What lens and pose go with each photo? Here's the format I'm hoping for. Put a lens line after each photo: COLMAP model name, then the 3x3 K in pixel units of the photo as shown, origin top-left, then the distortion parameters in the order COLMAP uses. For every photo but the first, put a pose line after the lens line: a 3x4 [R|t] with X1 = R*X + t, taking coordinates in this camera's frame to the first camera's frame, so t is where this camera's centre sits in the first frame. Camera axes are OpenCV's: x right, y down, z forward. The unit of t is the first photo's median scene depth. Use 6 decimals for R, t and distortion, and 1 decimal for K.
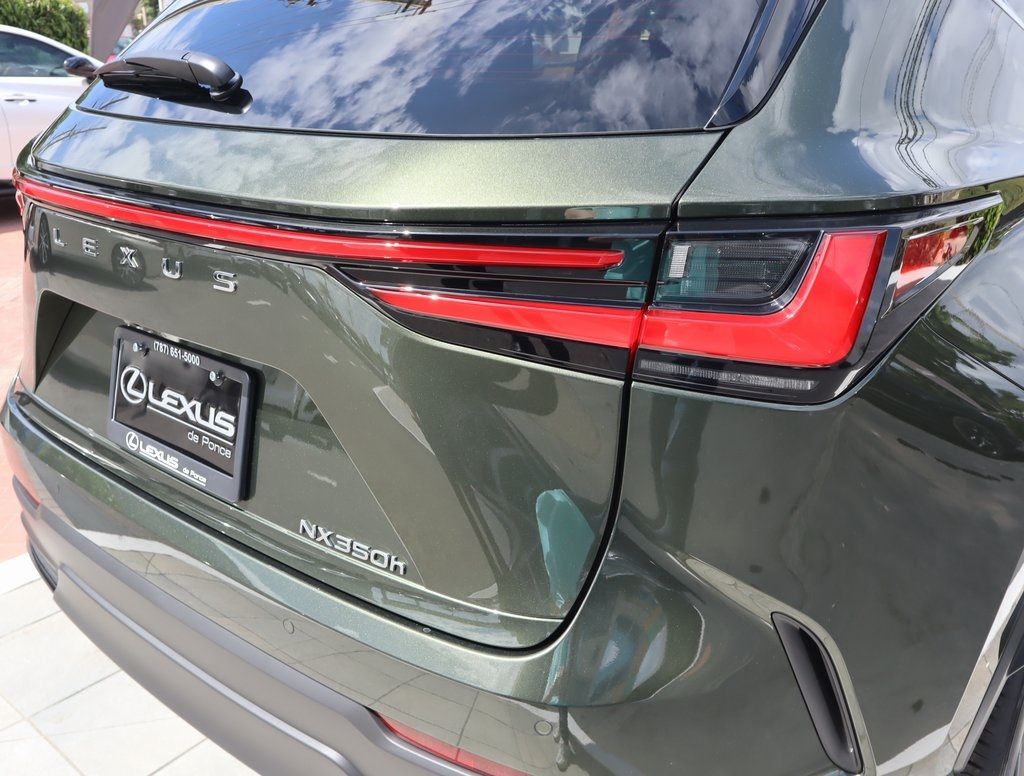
lens RADIAL K [[933.9, 0, 512.3], [0, 933.9, 386.8], [0, 0, 1]] dist [0.003941, 0.000000]
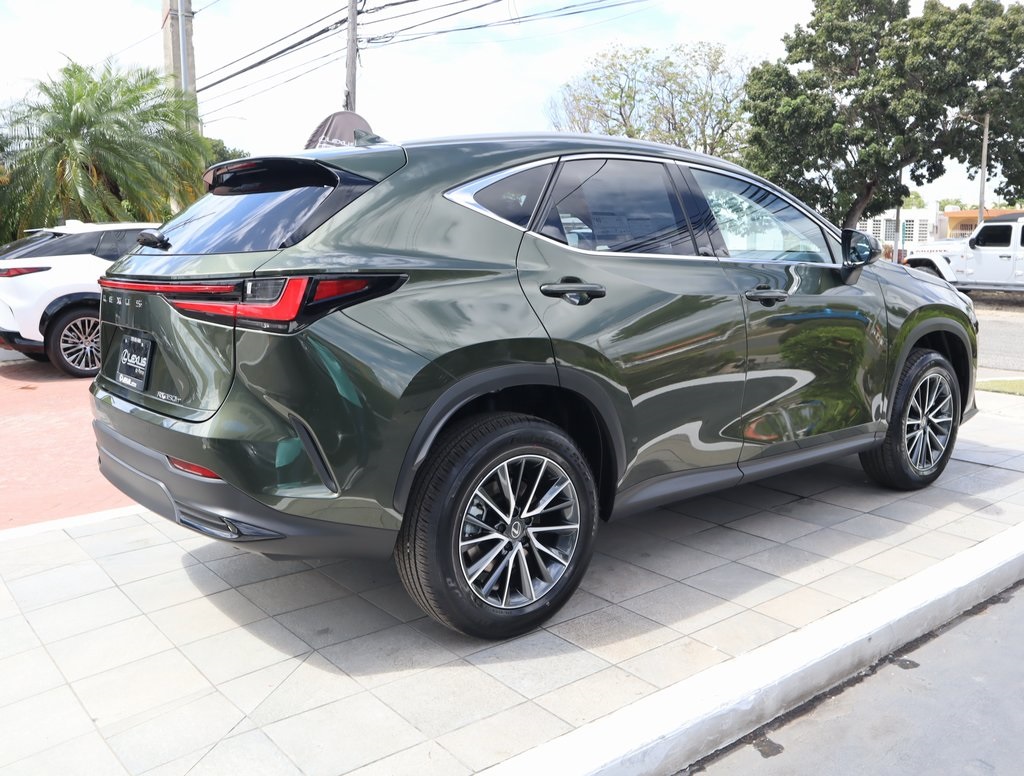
lens RADIAL K [[916.9, 0, 515.0], [0, 916.9, 396.6], [0, 0, 1]] dist [-0.069275, 0.045337]
pose [[0.981461, 0.026478, -0.189827, 1.180894], [-0.061003, 0.982062, -0.178420, 0.514264], [0.181697, 0.186692, 0.965470, -1.231470]]
